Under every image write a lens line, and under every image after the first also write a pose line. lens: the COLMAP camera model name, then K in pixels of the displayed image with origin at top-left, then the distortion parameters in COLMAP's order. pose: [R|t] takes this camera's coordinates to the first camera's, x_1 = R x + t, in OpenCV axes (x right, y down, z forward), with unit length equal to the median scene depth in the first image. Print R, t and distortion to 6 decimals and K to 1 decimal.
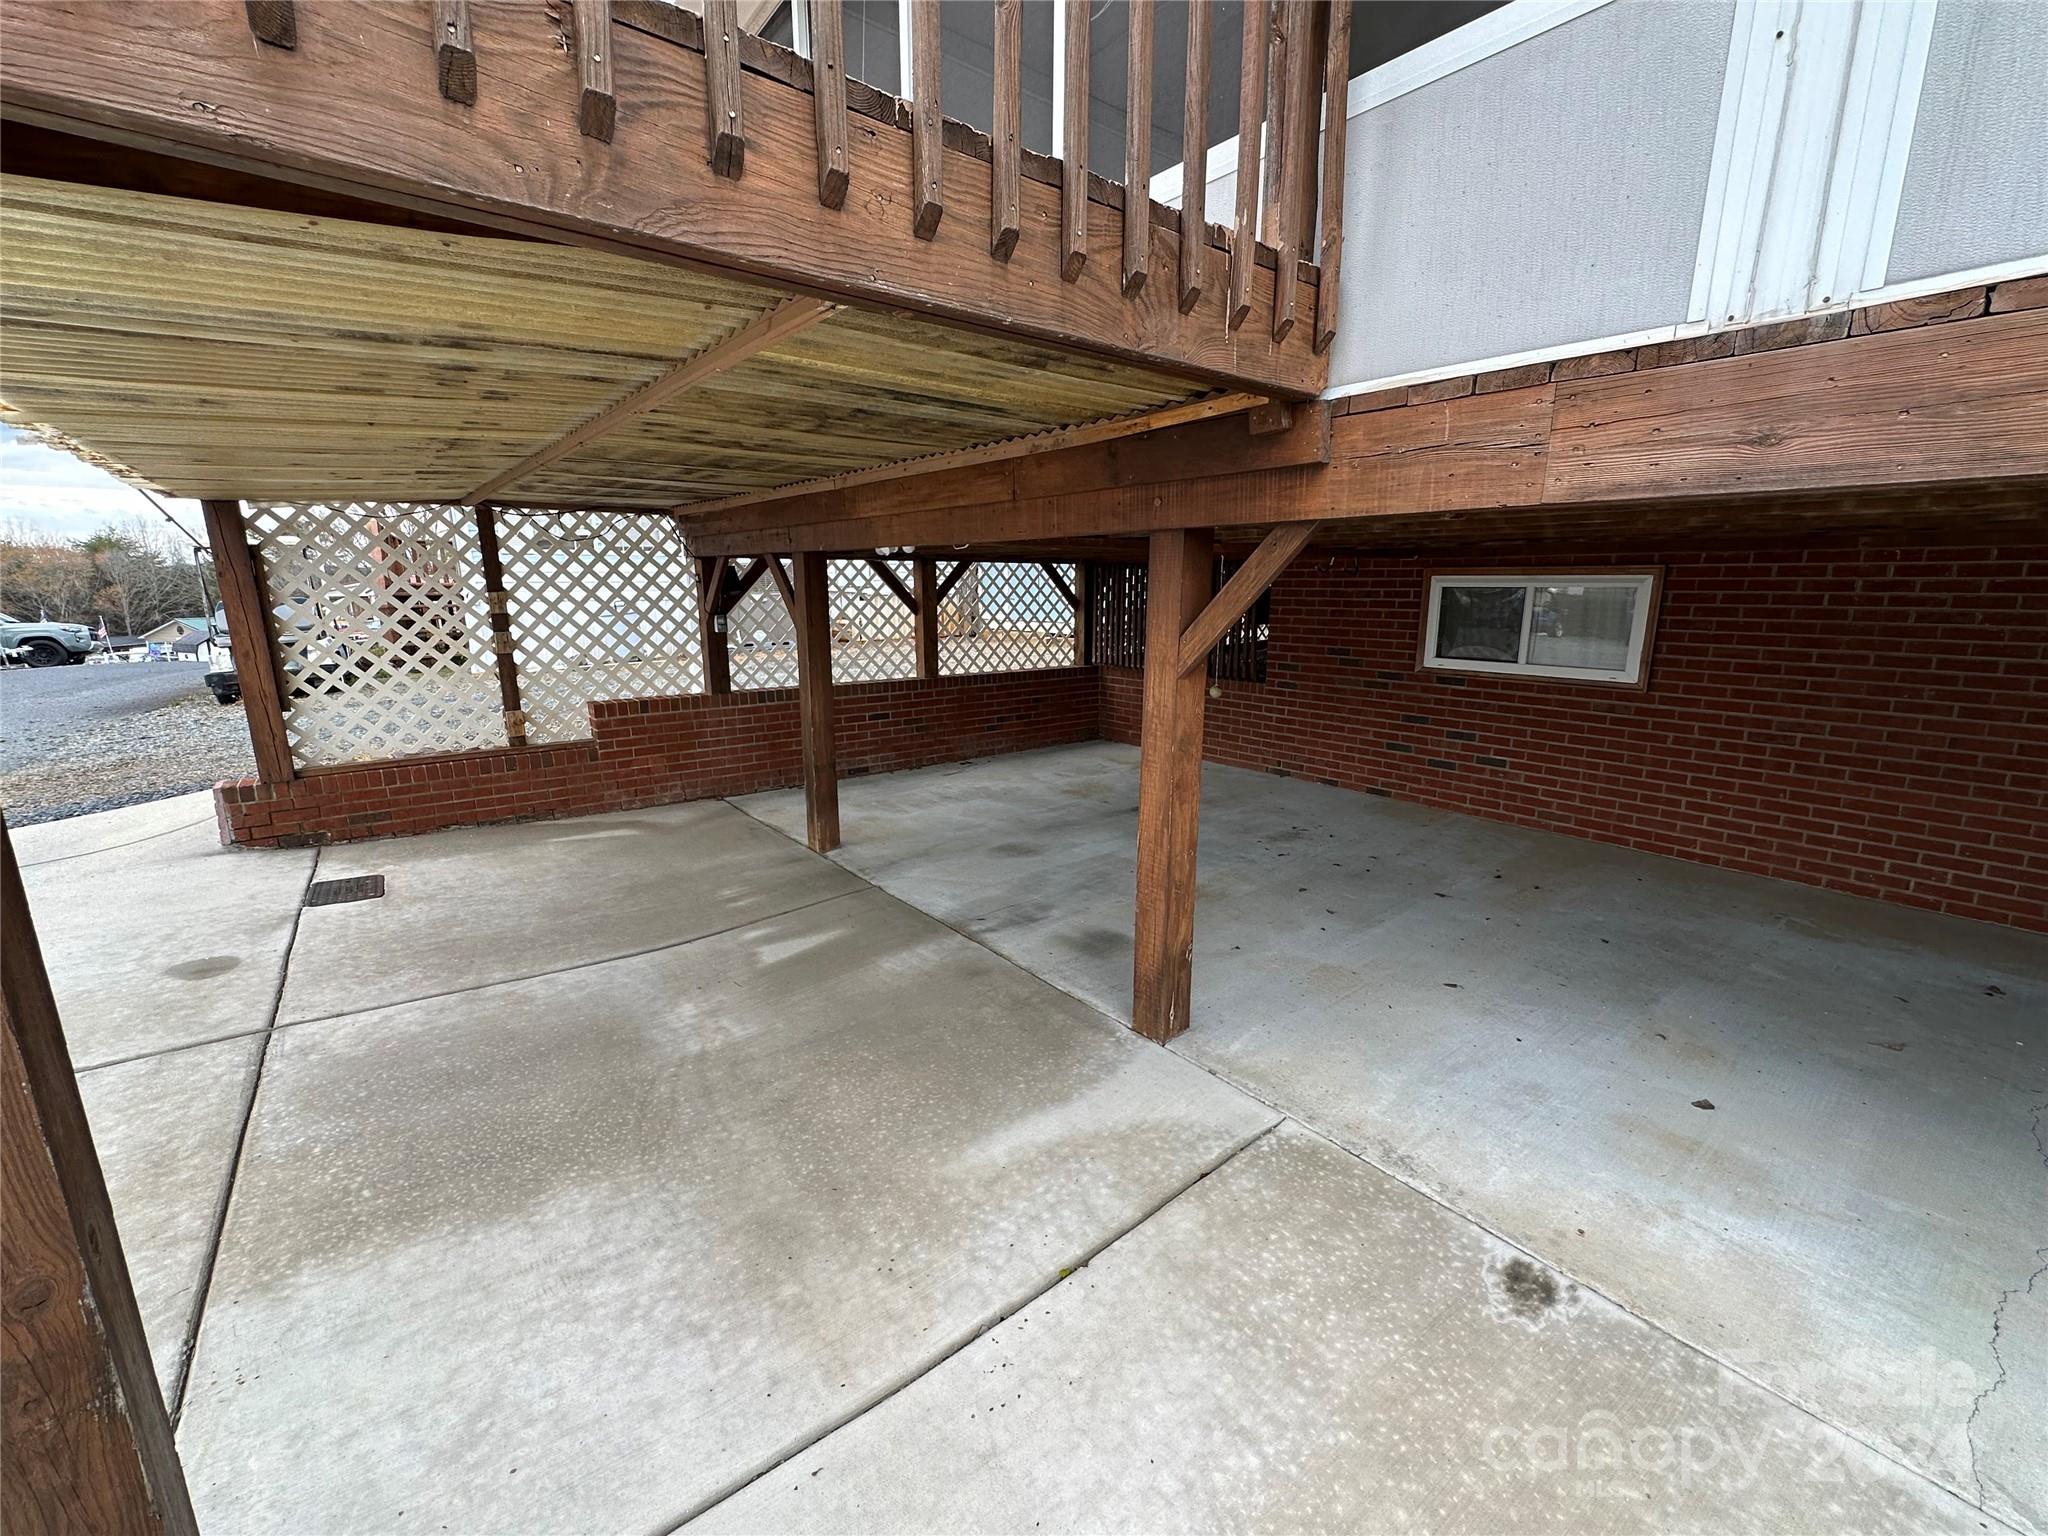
lens RADIAL K [[816.5, 0, 1058.9], [0, 816.5, 752.4], [0, 0, 1]] dist [-0.005609, 0.001656]
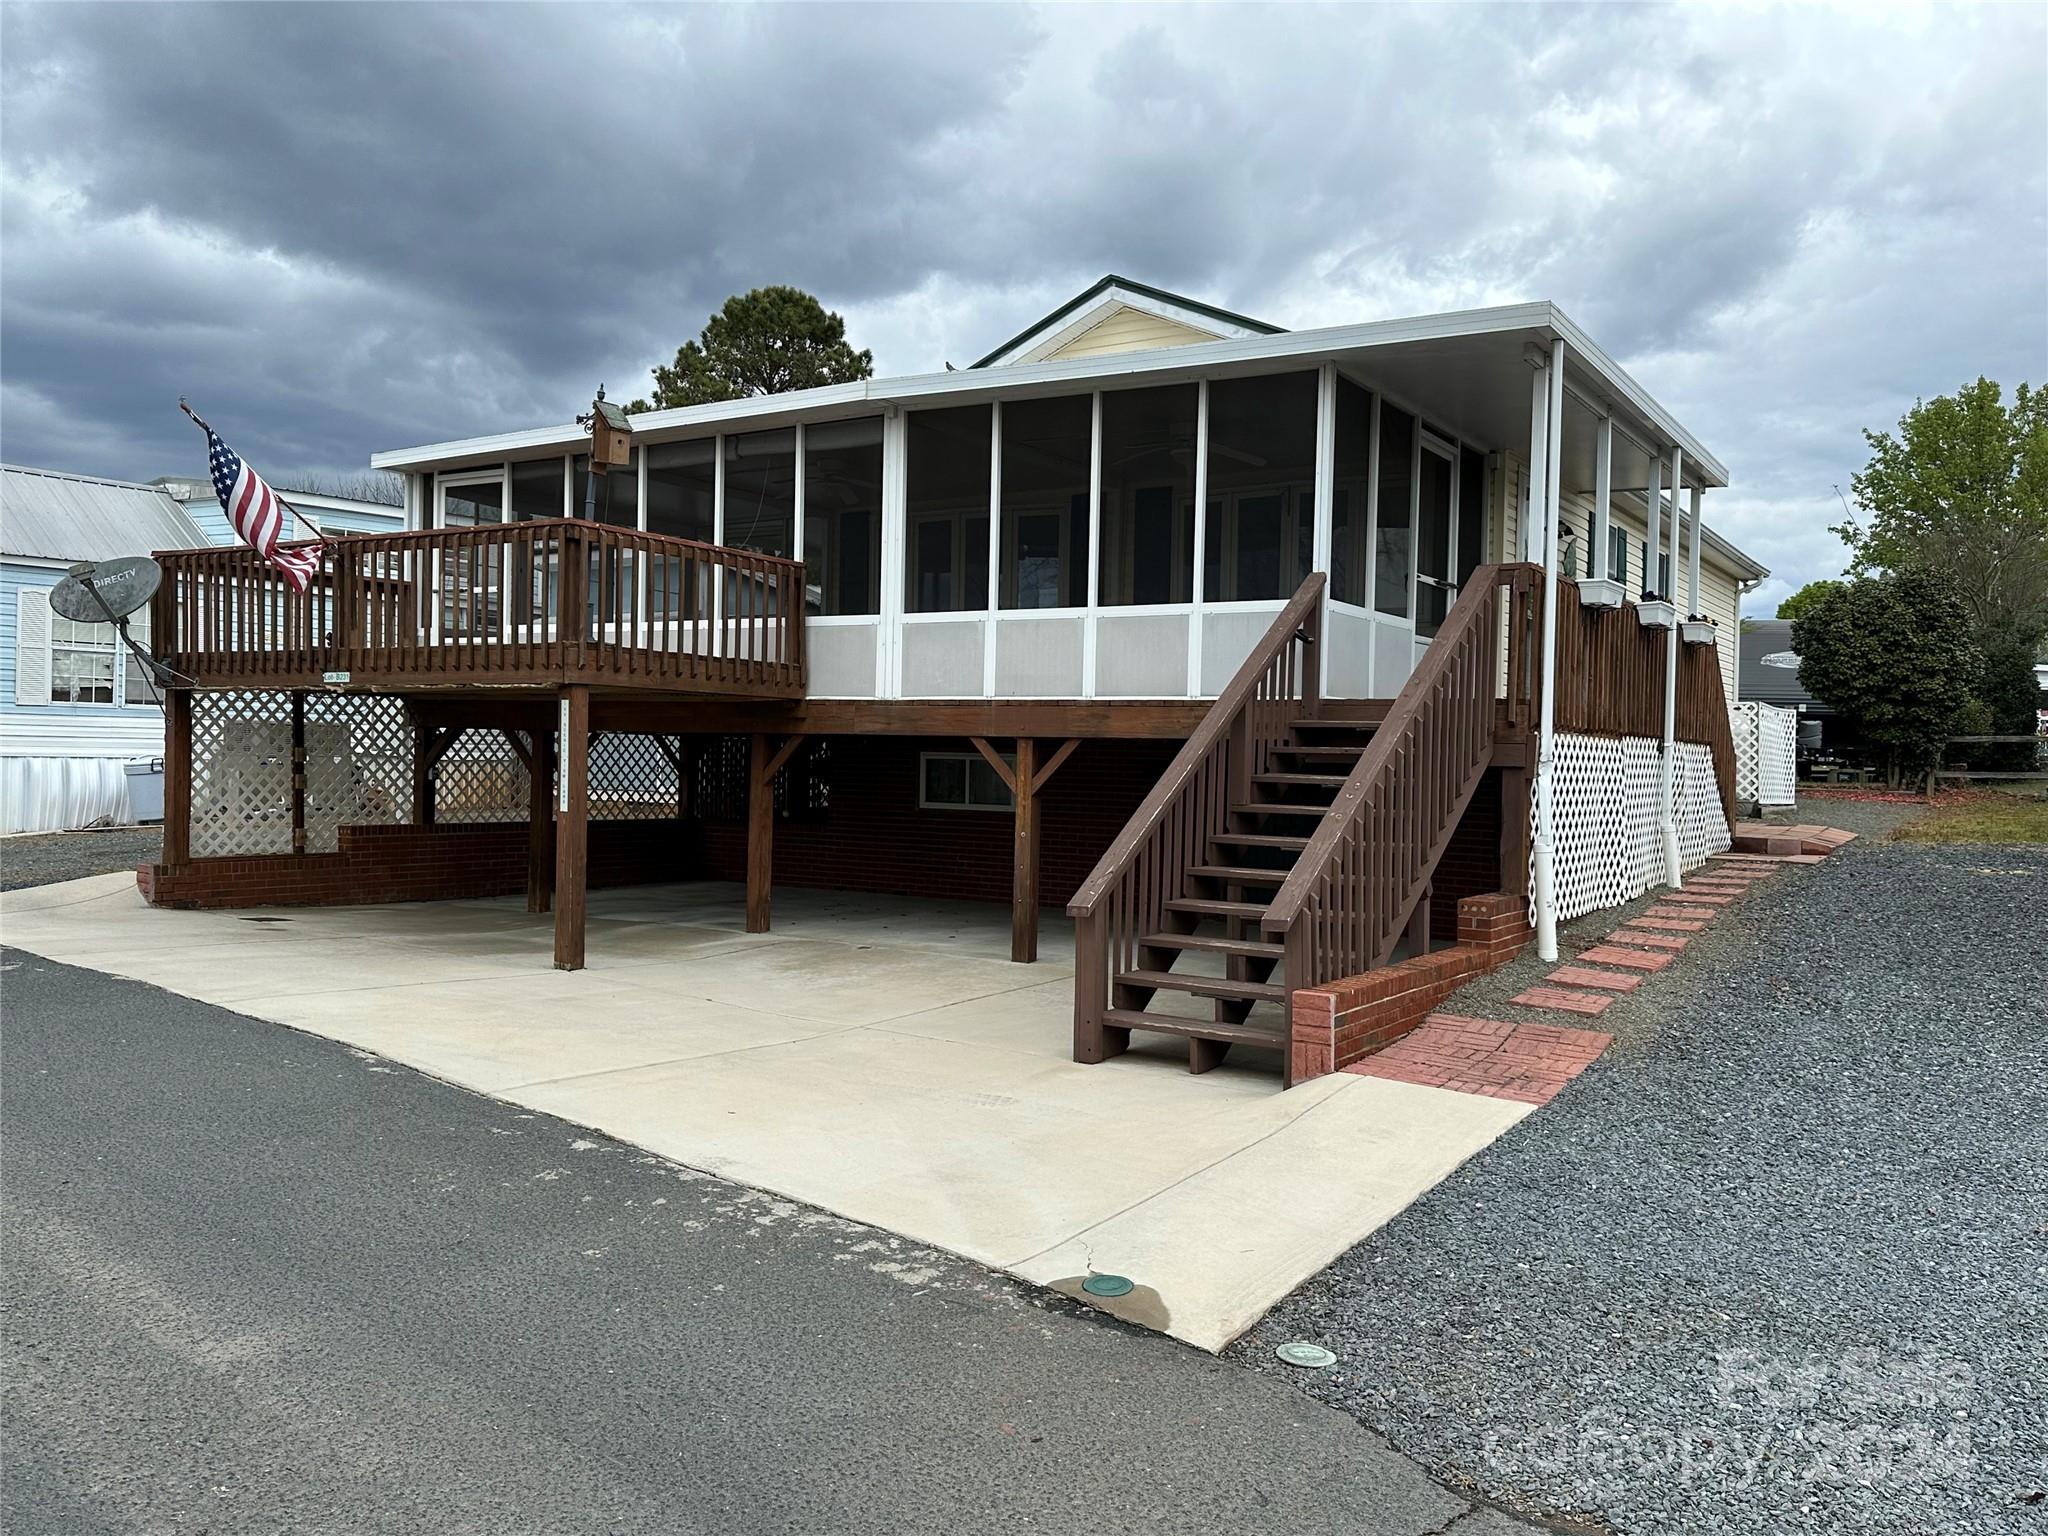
lens RADIAL K [[1592.1, 0, 1015.4], [0, 1592.1, 774.3], [0, 0, 1]] dist [0.057239, -0.070099]
pose [[0.955940, 0.017322, 0.293050, -0.284700], [0.038985, 0.981925, -0.185213, 0.417708], [-0.290962, 0.188477, 0.937986, -1.994148]]
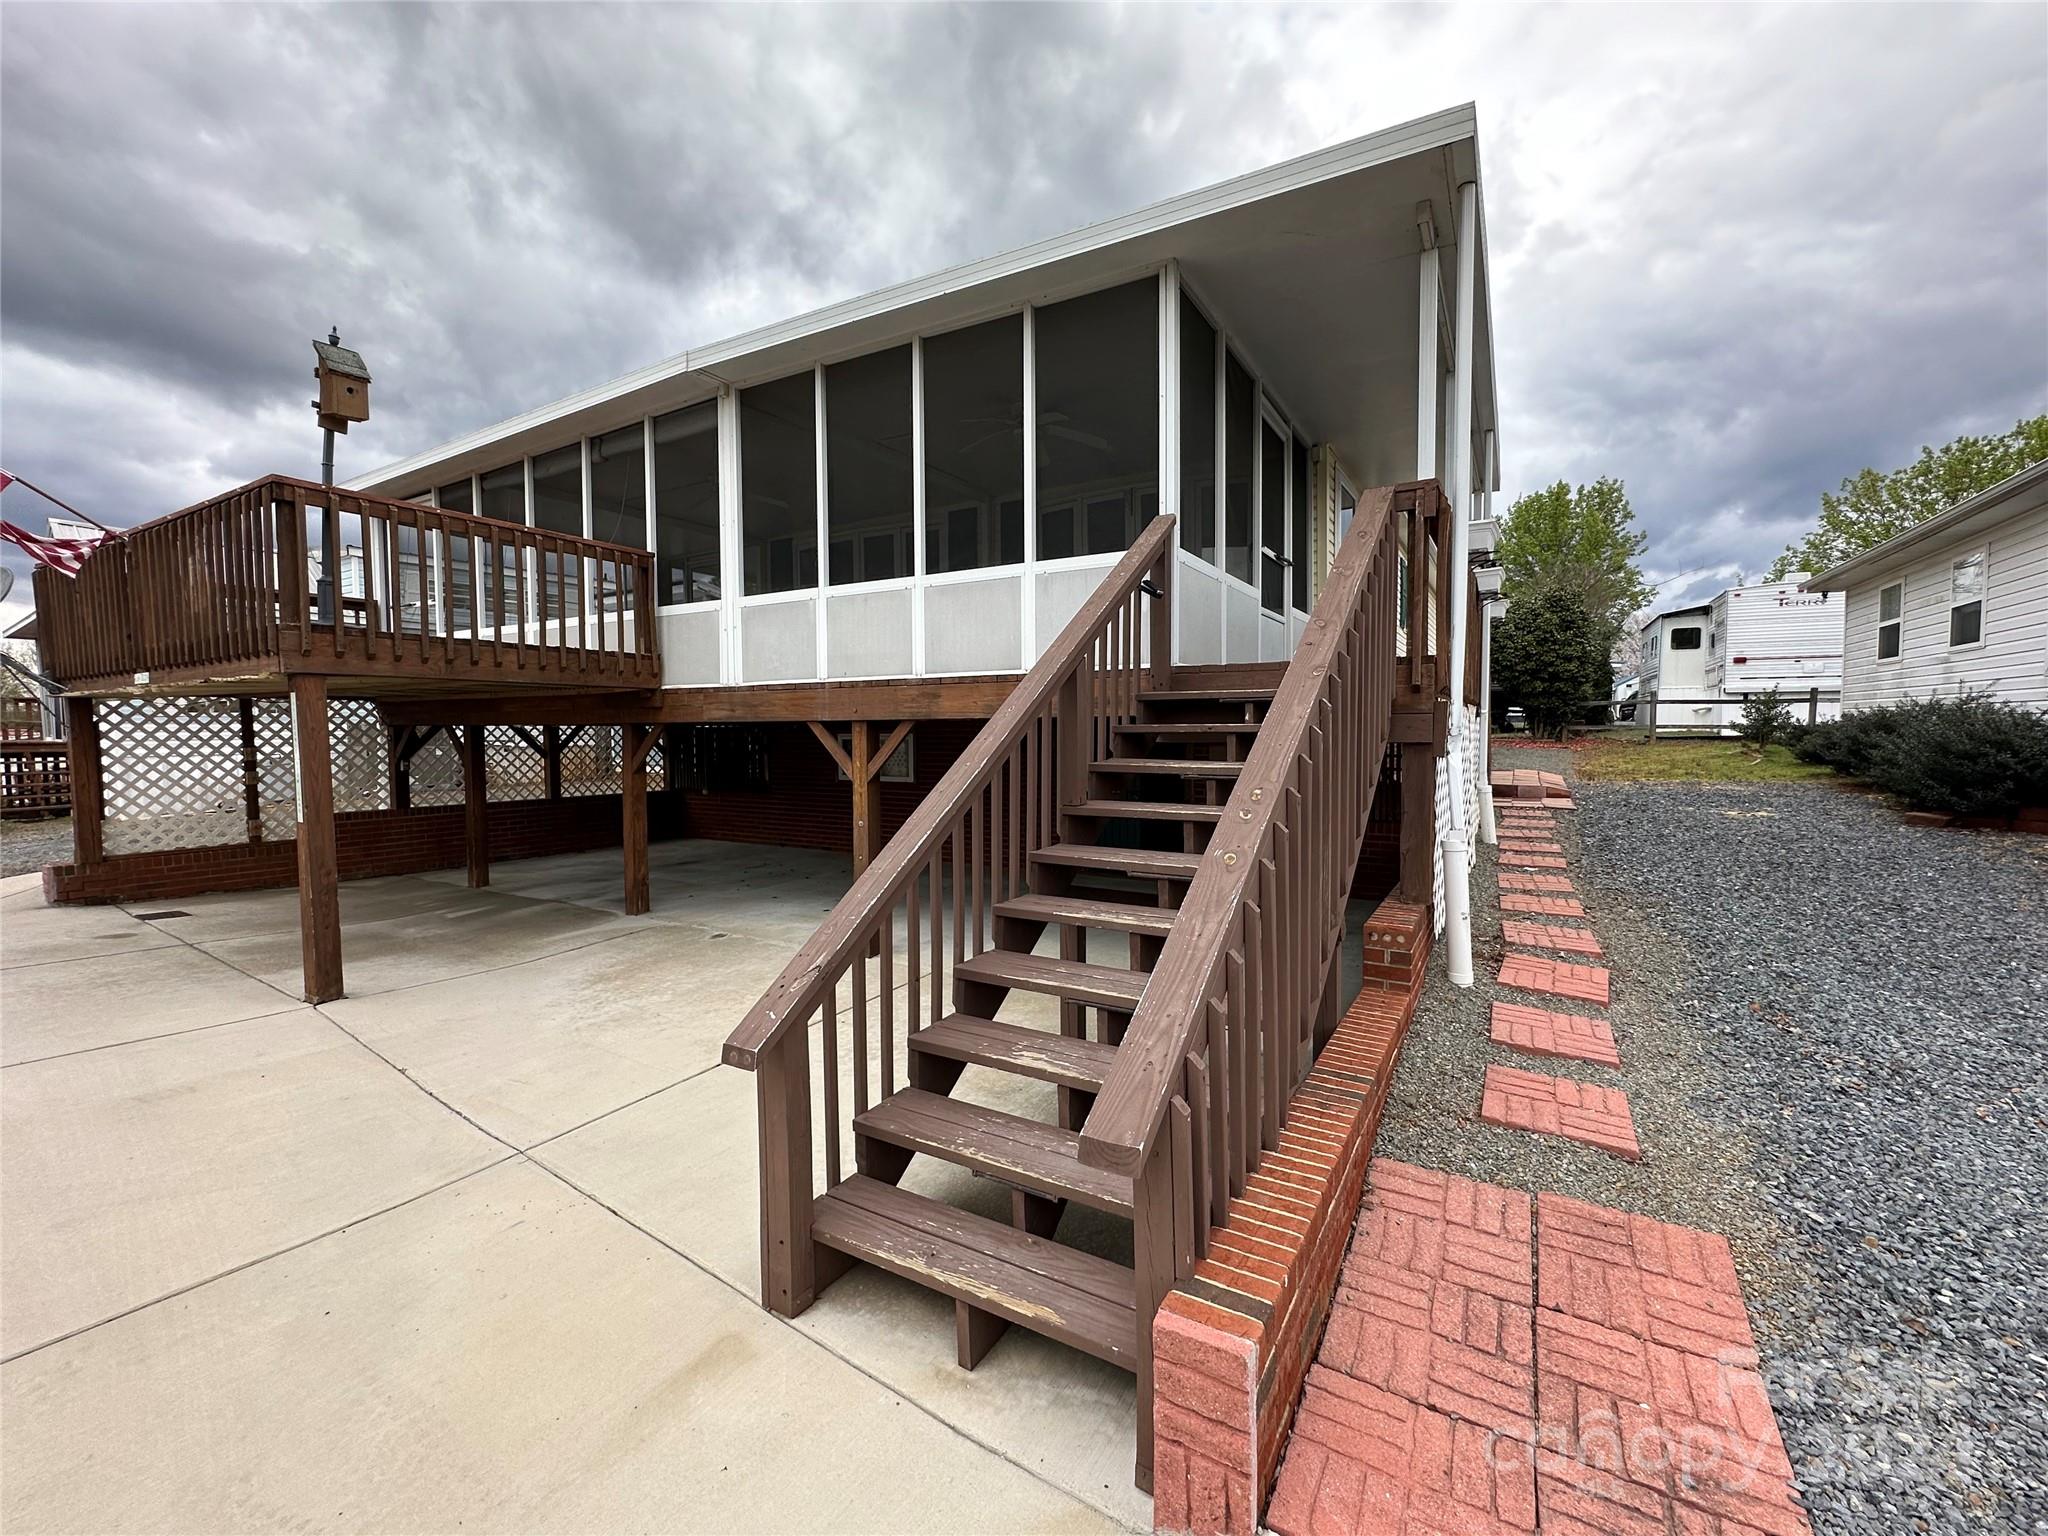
lens RADIAL K [[816.5, 0, 1033.5], [0, 816.5, 775.6], [0, 0, 1]] dist [-0.005609, 0.001656]
pose [[0.942553, -0.024568, 0.333152, 0.240134], [0.074186, 0.987783, -0.137044, 0.190037], [-0.325715, 0.153887, 0.932861, -0.981496]]
